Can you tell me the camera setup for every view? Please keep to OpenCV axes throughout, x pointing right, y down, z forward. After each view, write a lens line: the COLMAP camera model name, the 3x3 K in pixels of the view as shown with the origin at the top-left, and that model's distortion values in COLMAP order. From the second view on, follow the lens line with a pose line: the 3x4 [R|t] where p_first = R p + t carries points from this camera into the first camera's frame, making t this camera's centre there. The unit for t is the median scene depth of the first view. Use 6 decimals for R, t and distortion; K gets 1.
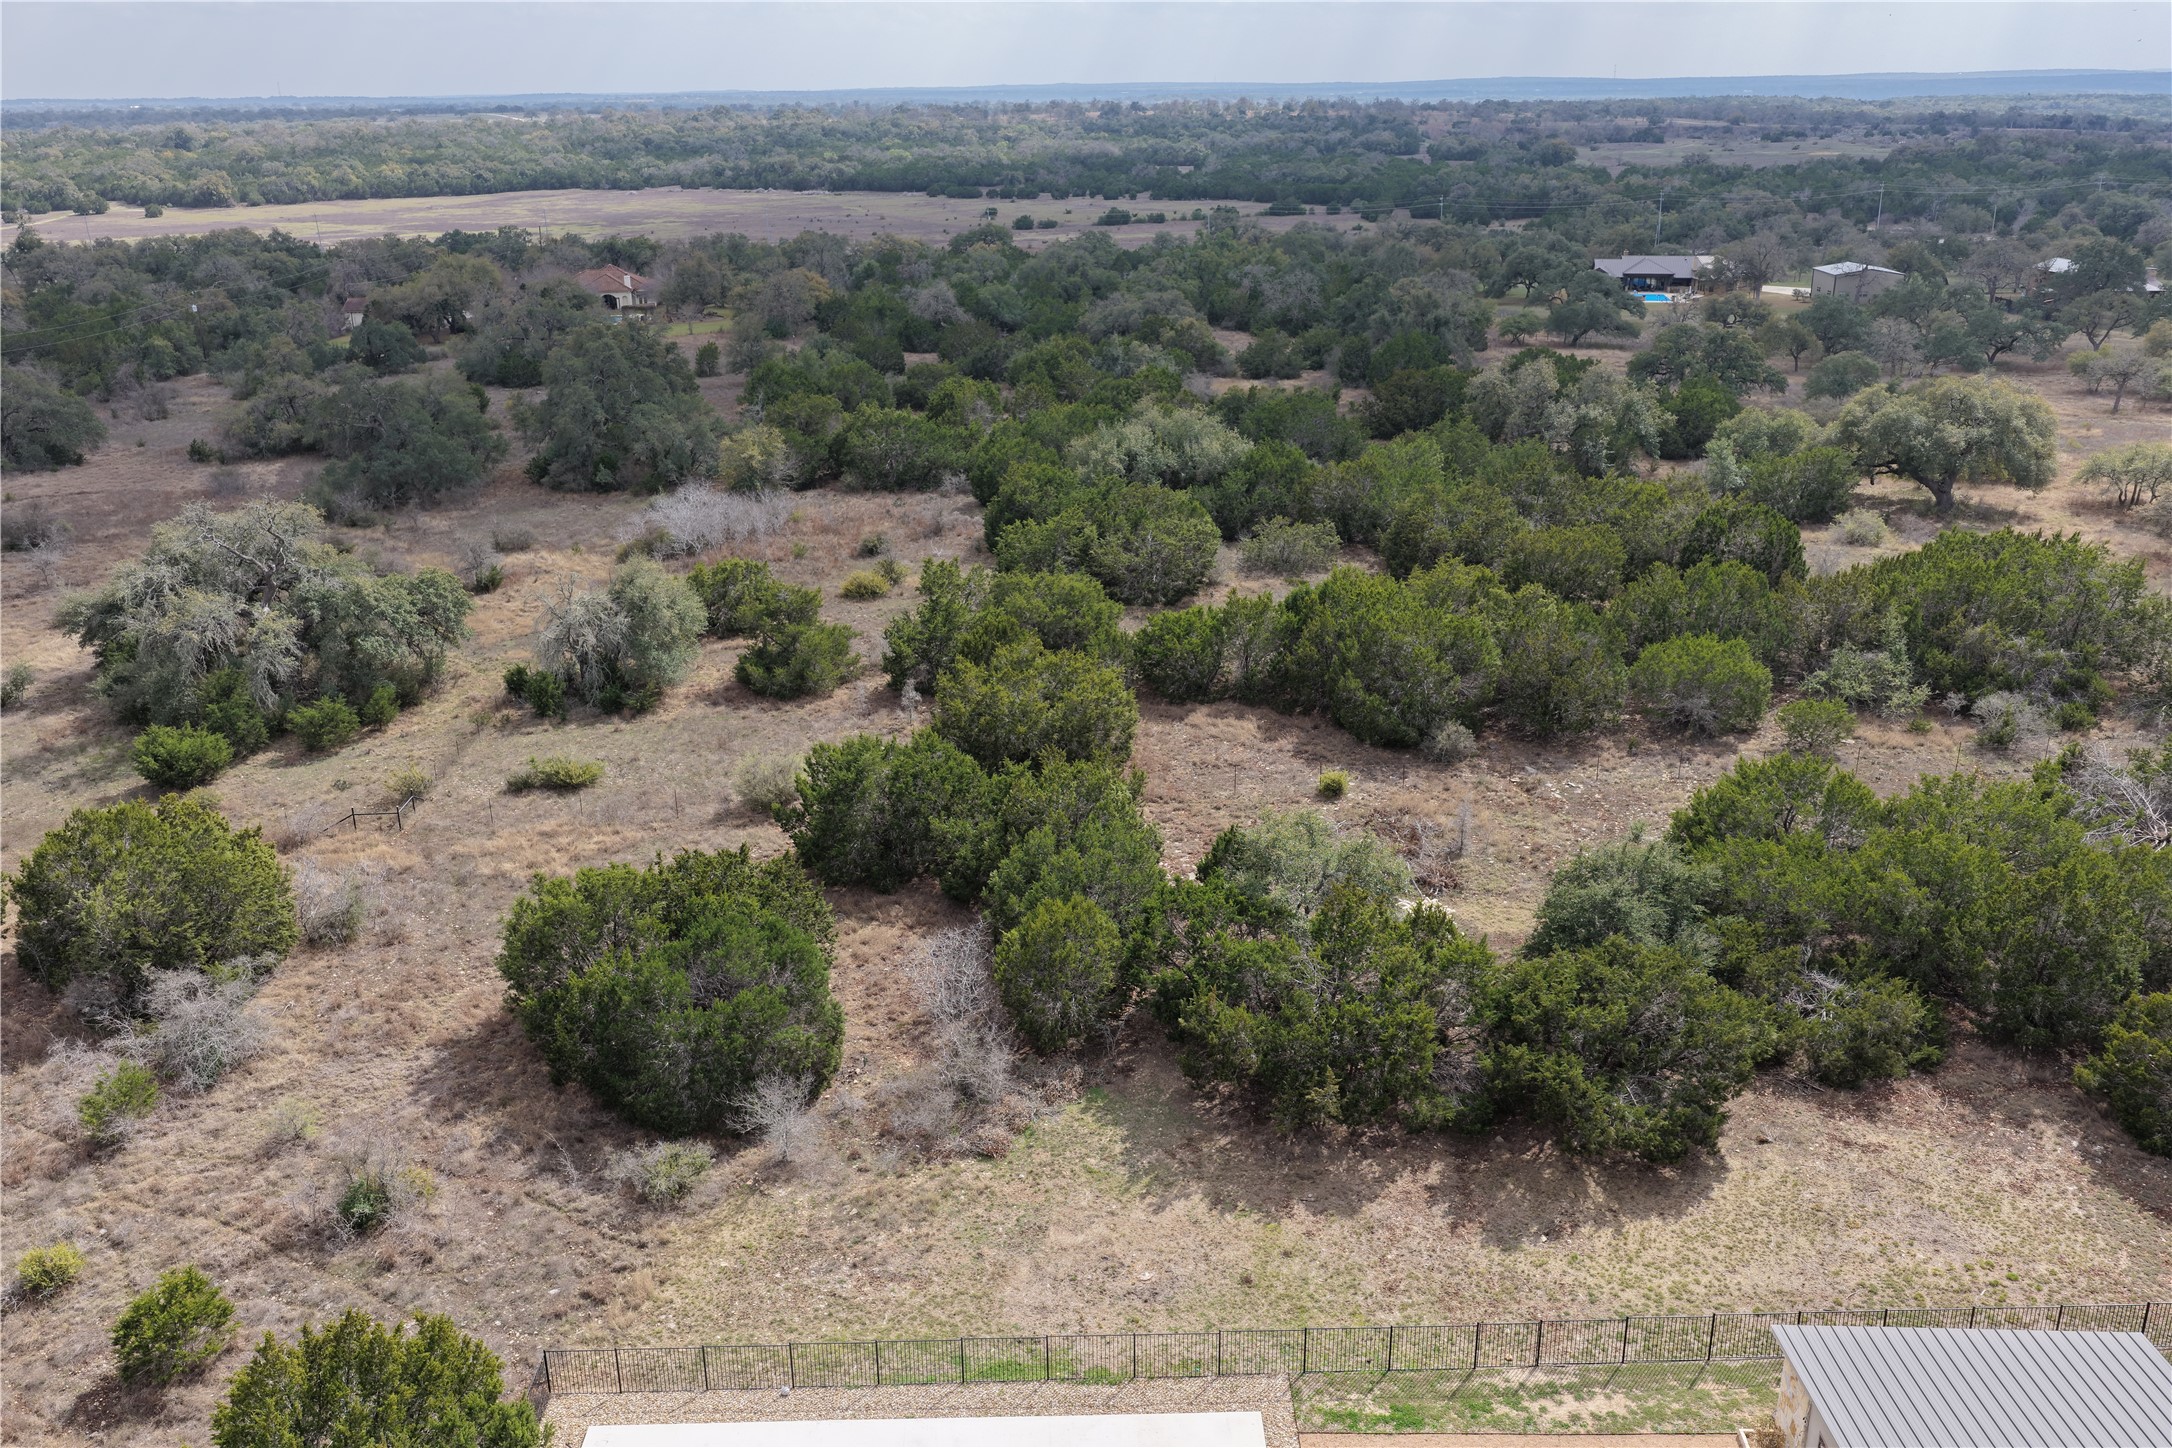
lens RADIAL K [[1801.2, 0, 1086.0], [0, 1801.2, 724.0], [0, 0, 1]] dist [-0.008615, 0.022059]
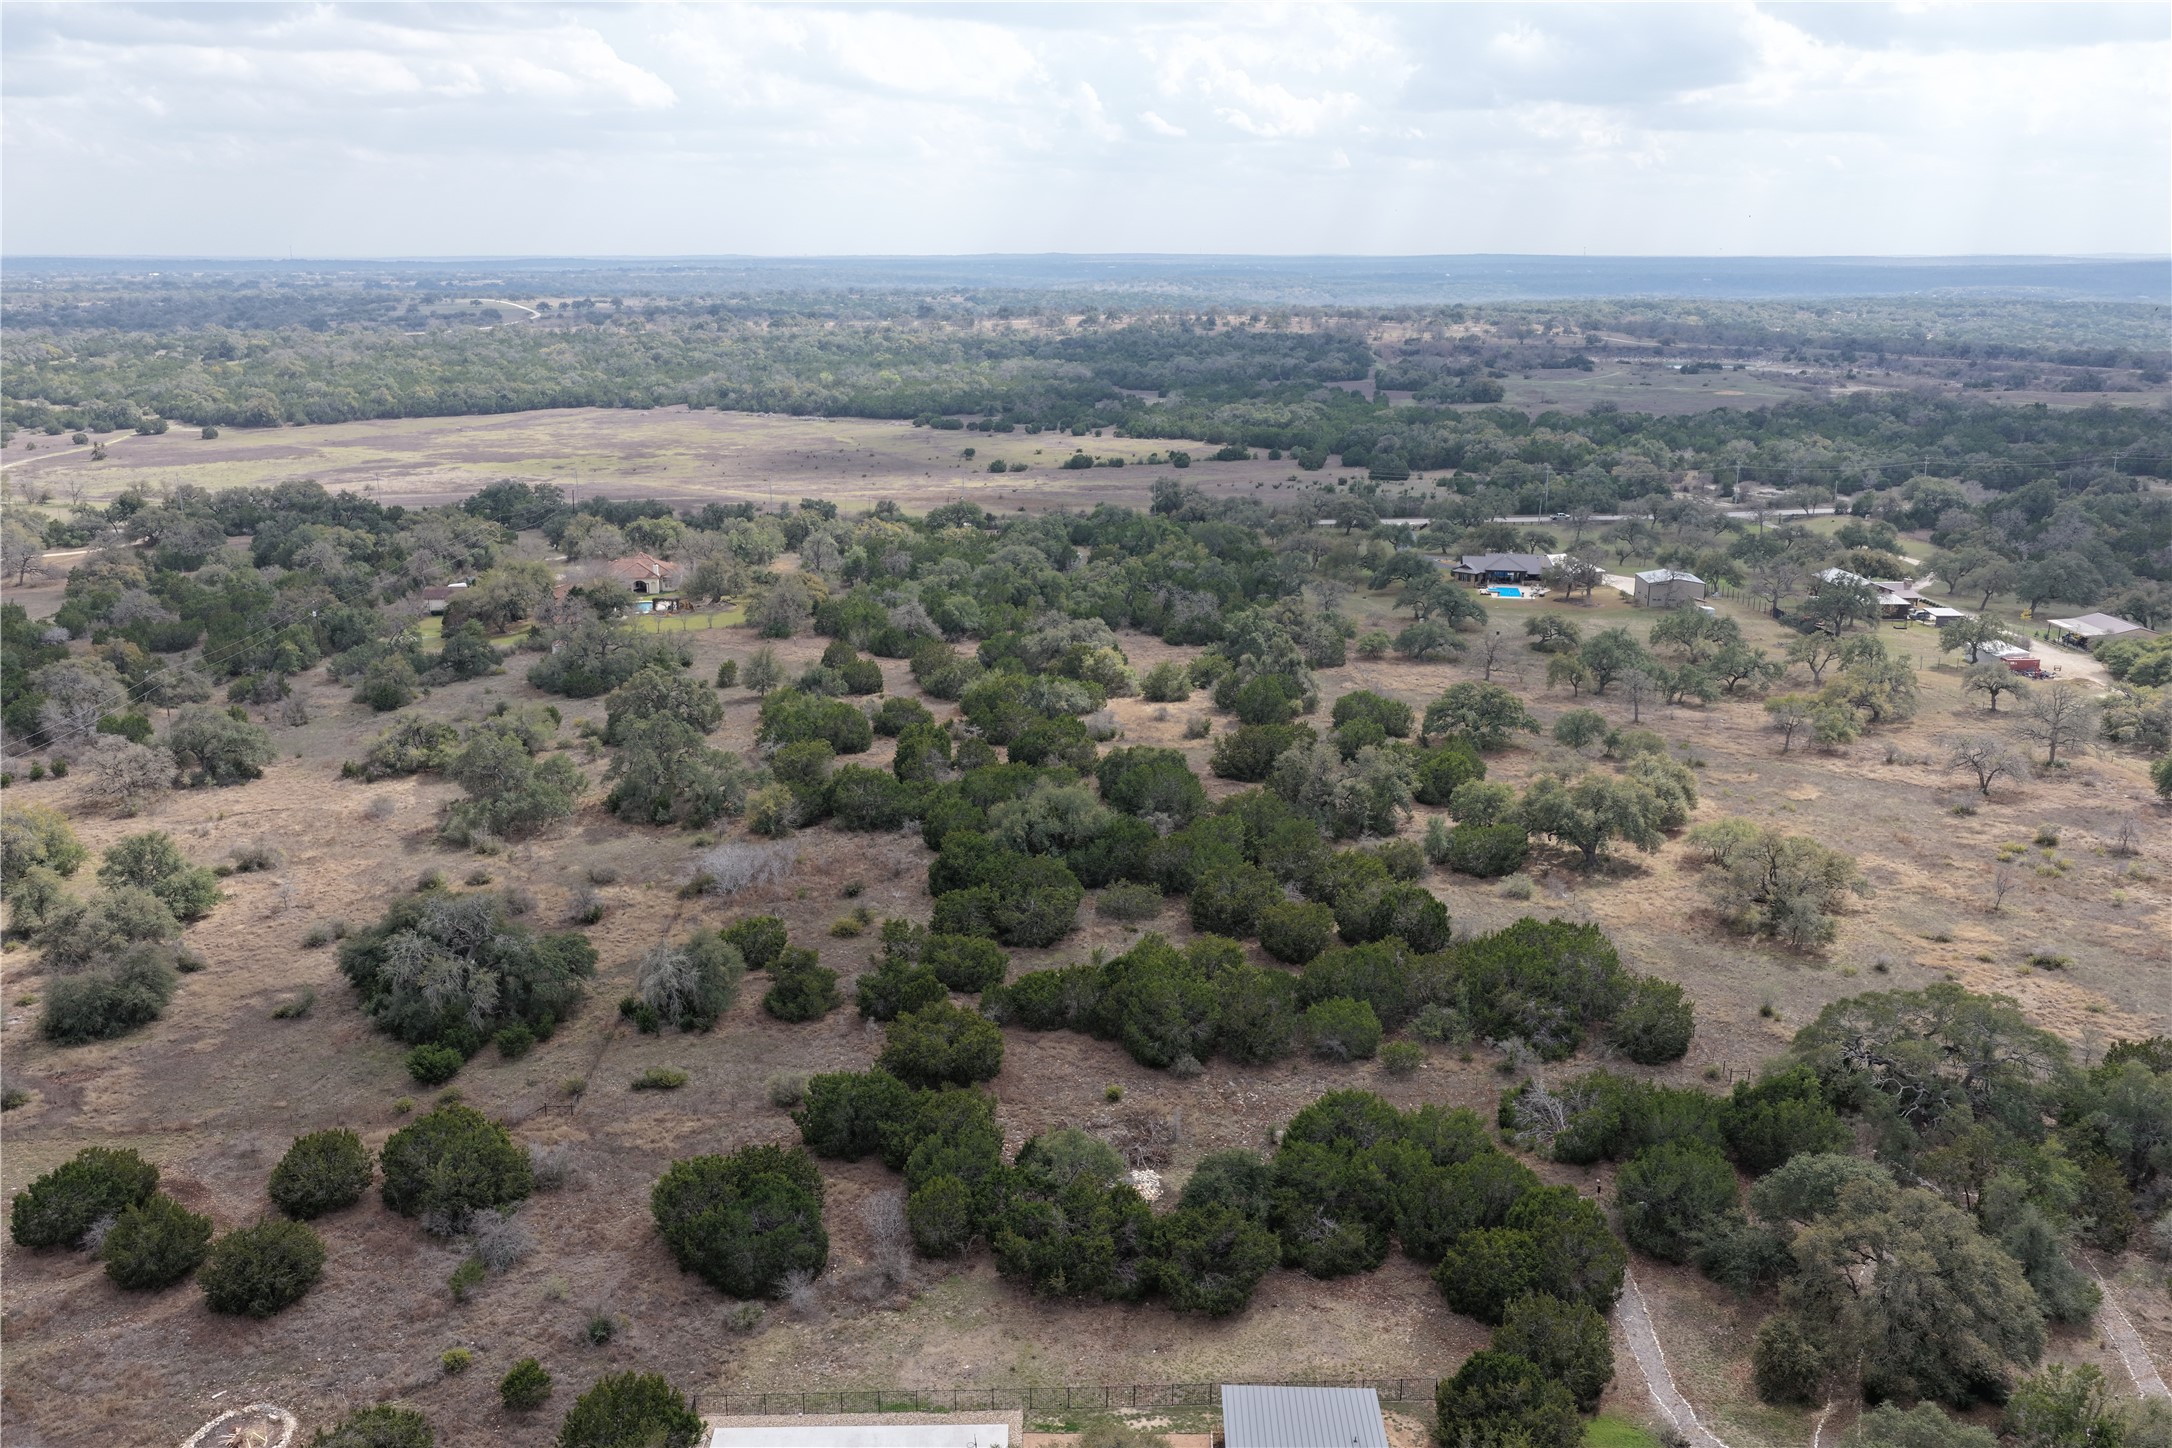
lens RADIAL K [[1801.2, 0, 1086.0], [0, 1801.2, 724.0], [0, 0, 1]] dist [-0.008615, 0.022059]
pose [[0.999901, 0.011212, 0.008517, 0.087827], [-0.010453, 0.996371, -0.084472, -0.166011], [-0.009433, 0.084374, 0.996389, -0.719346]]
